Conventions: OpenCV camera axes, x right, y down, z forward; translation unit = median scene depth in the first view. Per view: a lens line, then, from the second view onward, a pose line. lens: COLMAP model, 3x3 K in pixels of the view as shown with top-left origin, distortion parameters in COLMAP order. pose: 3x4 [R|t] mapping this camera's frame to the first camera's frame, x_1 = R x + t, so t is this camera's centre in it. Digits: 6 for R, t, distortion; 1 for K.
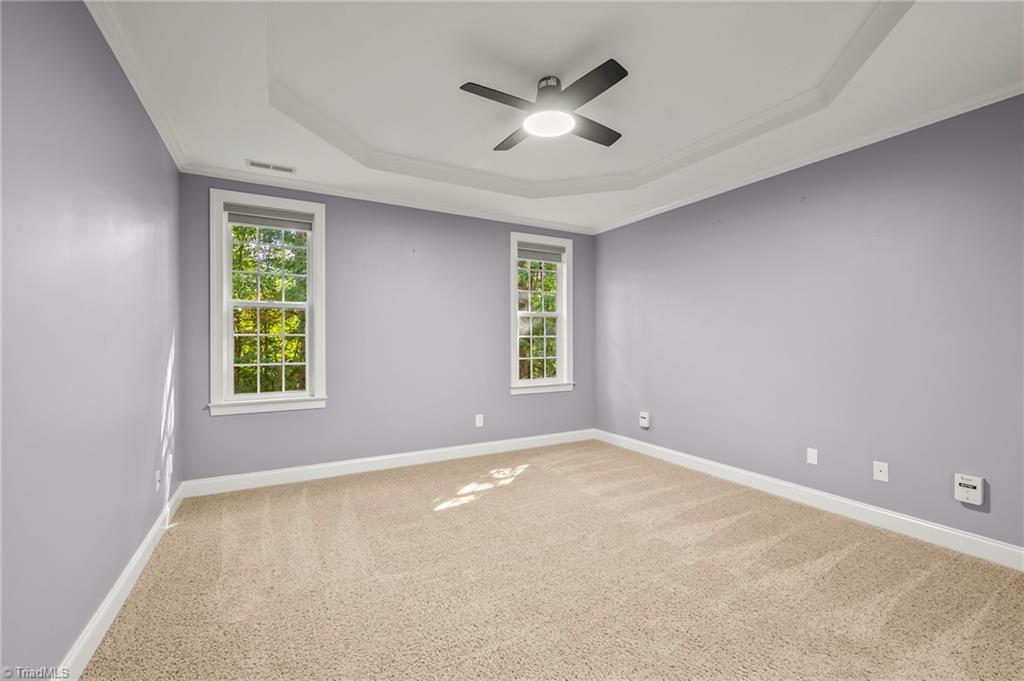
lens RADIAL K [[443.0, 0, 497.0], [0, 443.0, 341.6], [0, 0, 1]] dist [0.000315, -0.000428]
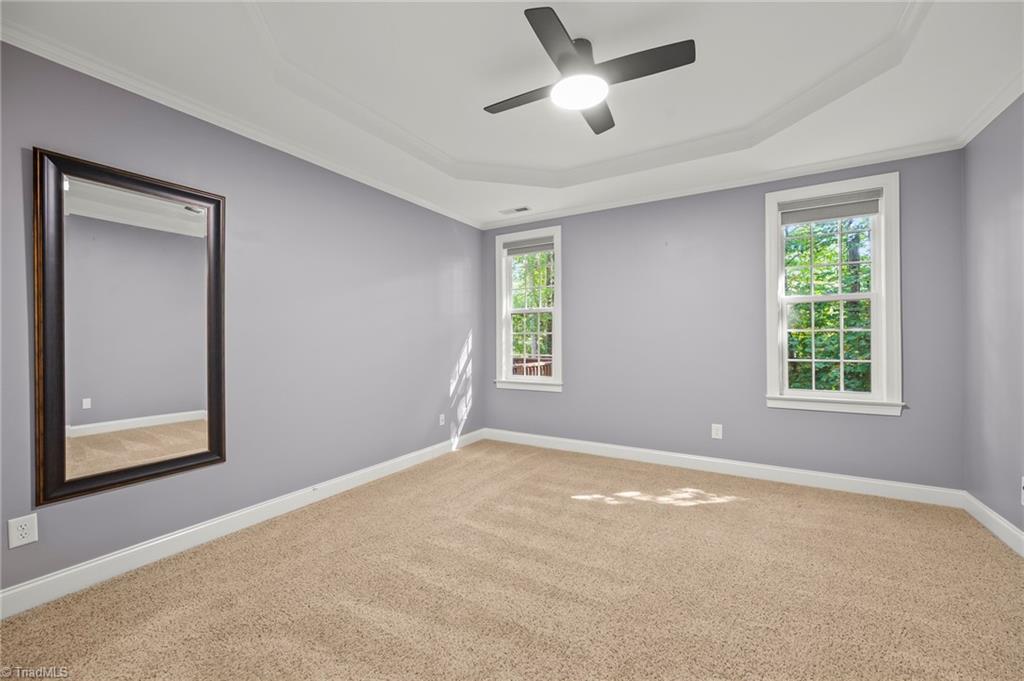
lens RADIAL K [[410.3, 0, 508.7], [0, 410.3, 337.1], [0, 0, 1]] dist [-0.002959, 0.000480]
pose [[0.489104, -0.006364, -0.872202, 0.471626], [0.001106, 0.999977, -0.006677, 0.004618], [0.872225, 0.002301, 0.489100, 0.290330]]
